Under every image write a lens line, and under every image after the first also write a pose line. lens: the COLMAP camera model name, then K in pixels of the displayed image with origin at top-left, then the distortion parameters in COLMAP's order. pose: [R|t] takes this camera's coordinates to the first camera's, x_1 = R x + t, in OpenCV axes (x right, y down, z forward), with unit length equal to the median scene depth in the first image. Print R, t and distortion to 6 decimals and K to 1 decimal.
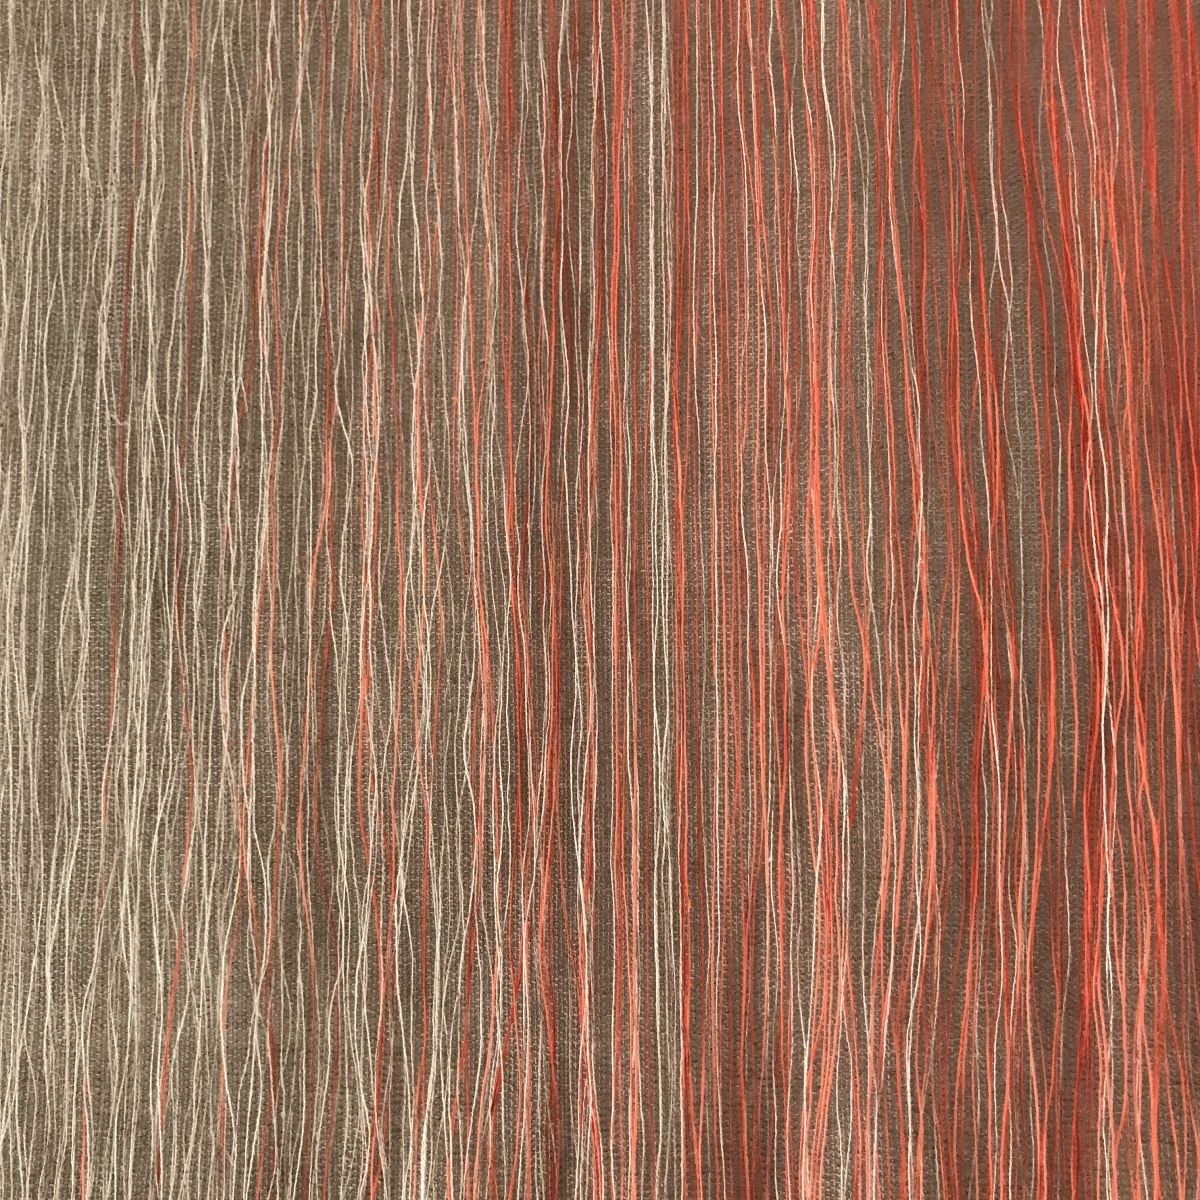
lens RADIAL K [[1834.5, 0, 595.1], [0, 1834.5, 598.3], [0, 0, 1]] dist [0.254174, 0.000000]
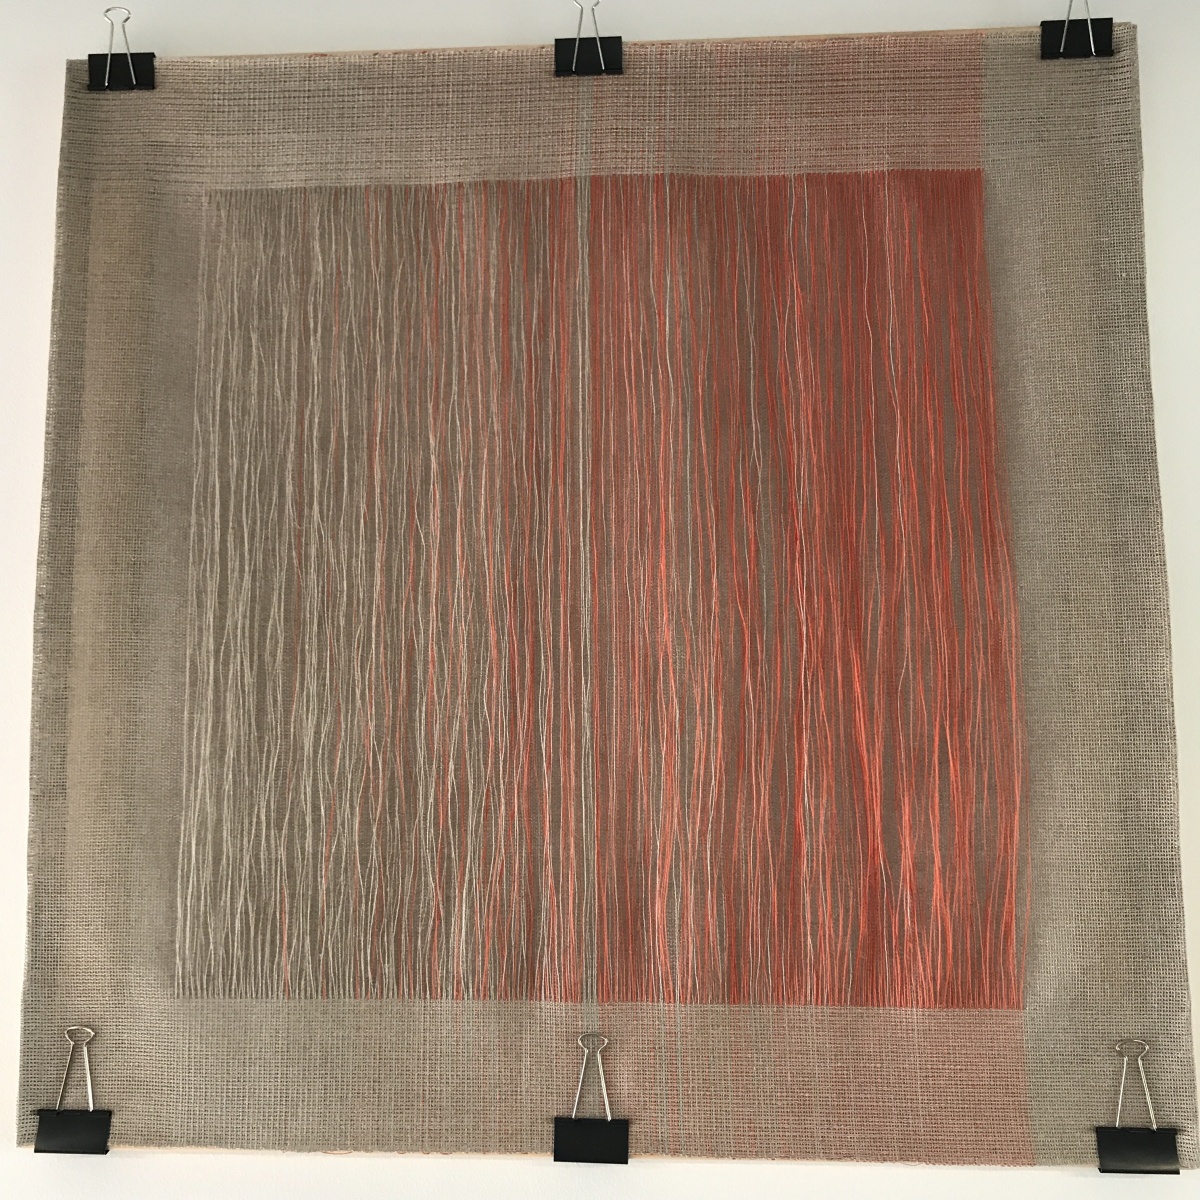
lens RADIAL K [[1834.5, 0, 600.3], [0, 1834.5, 601.7], [0, 0, 1]] dist [0.254174, 0.000000]
pose [[0.999600, -0.000906, 0.028260, -0.003697], [0.001512, 0.999769, -0.021439, 0.022561], [-0.028234, 0.021473, 0.999371, -0.923635]]
